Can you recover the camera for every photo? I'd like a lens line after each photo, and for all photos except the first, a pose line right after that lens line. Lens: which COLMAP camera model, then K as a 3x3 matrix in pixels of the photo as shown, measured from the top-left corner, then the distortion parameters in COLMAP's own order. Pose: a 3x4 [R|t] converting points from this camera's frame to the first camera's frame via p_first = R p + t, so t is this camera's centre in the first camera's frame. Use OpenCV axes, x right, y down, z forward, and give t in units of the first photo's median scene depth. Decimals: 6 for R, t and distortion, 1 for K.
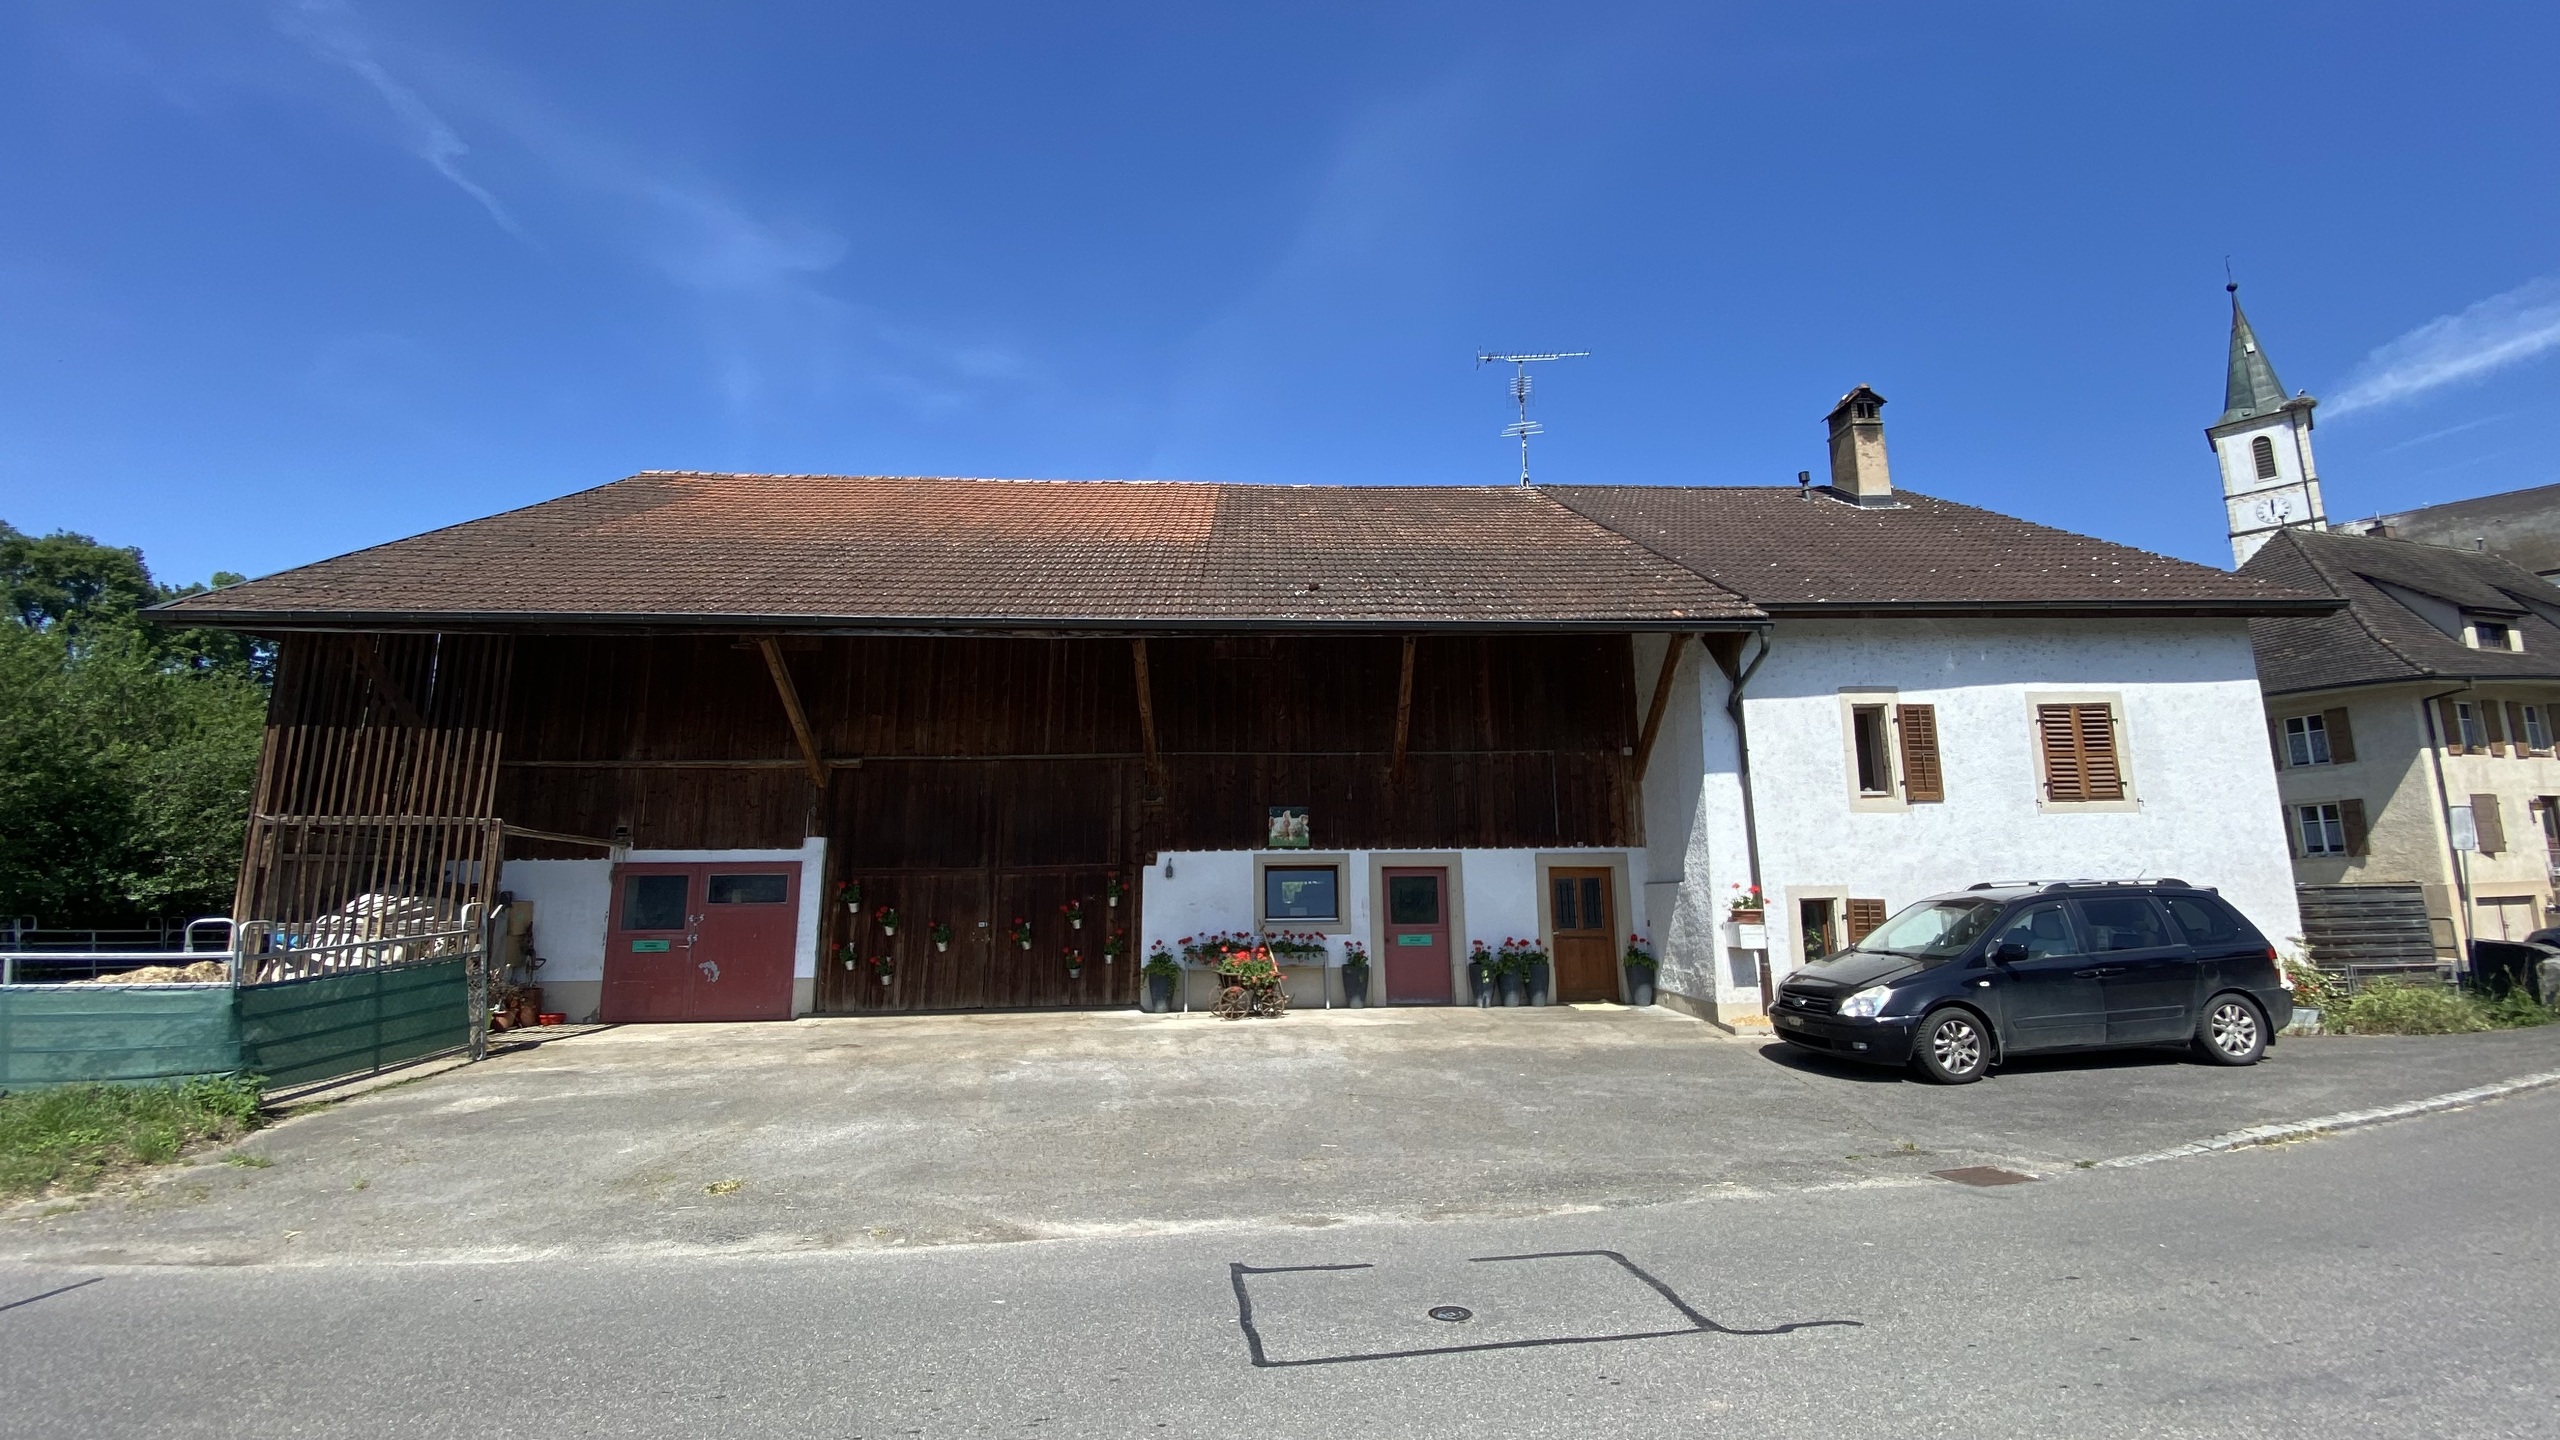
lens RADIAL K [[1030.8, 0, 1272.9], [0, 1030.8, 730.0], [0, 0, 1]] dist [0.013488, -0.017361]
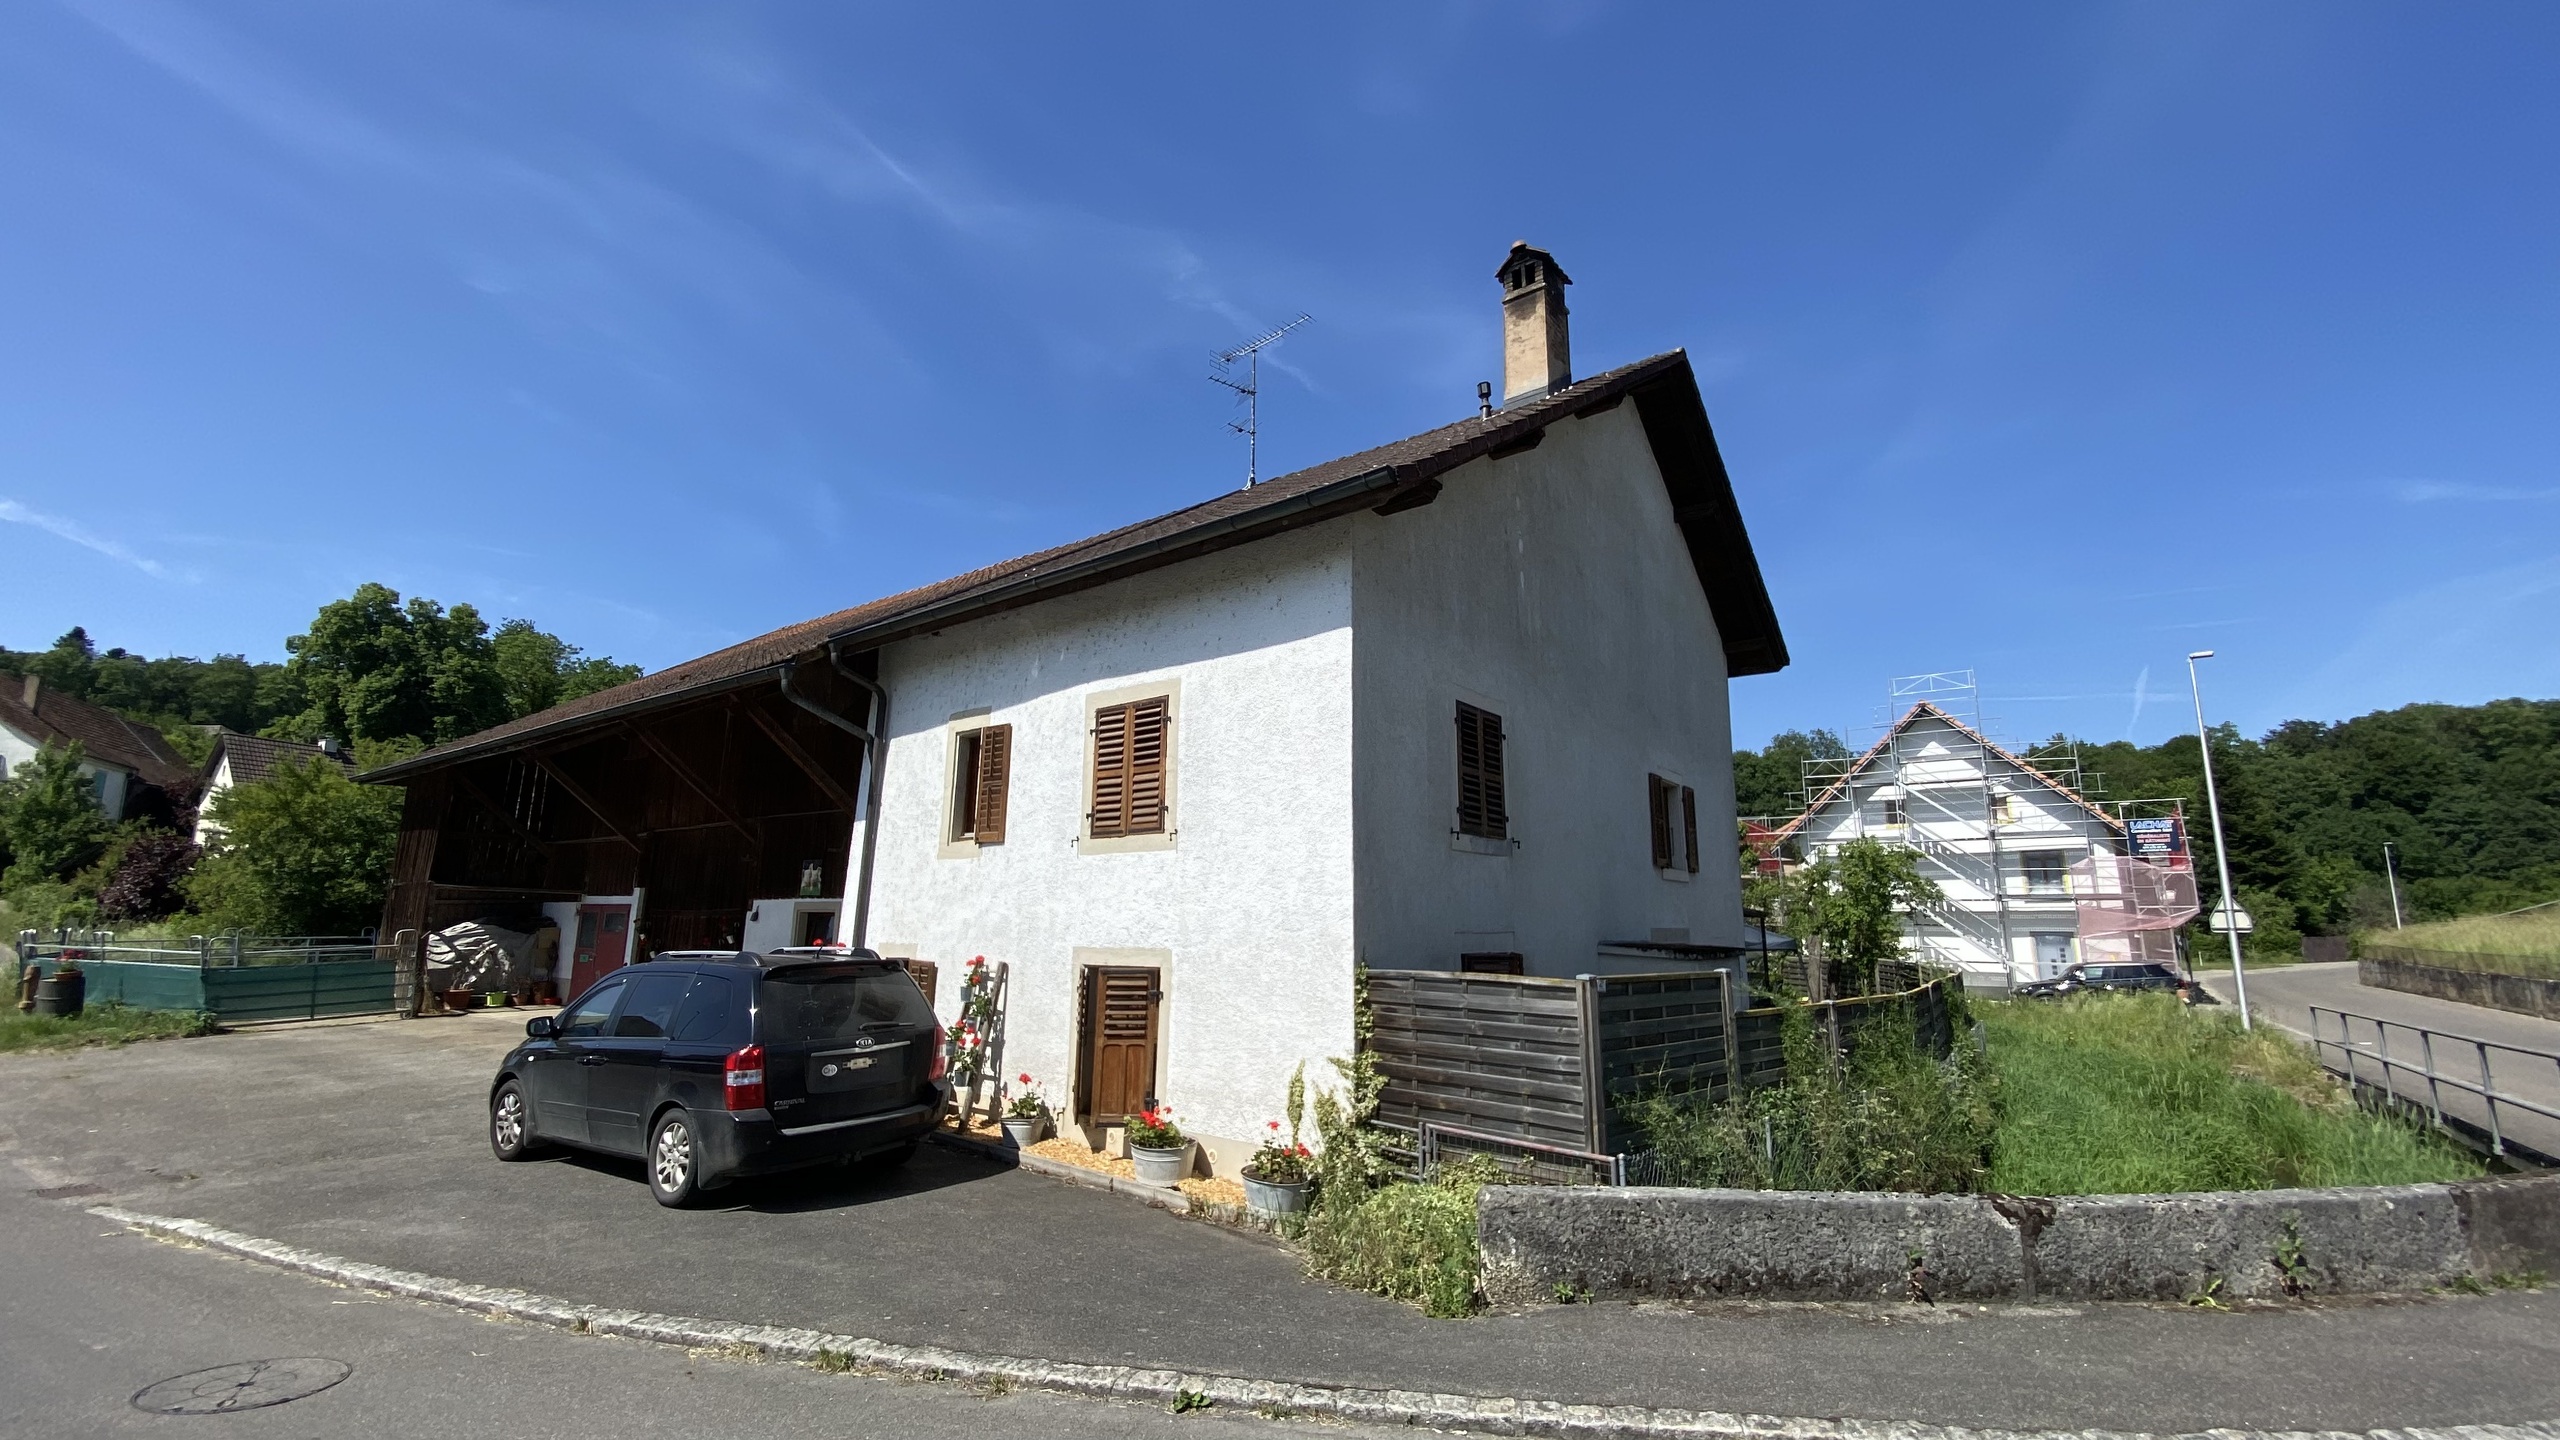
lens RADIAL K [[1030.8, 0, 1291.1], [0, 1030.8, 690.2], [0, 0, 1]] dist [0.013488, -0.017361]
pose [[0.770938, -0.122542, -0.625011, 1.324448], [0.080785, 0.992205, -0.094889, 0.044693], [0.631766, 0.022661, 0.774827, 0.504262]]
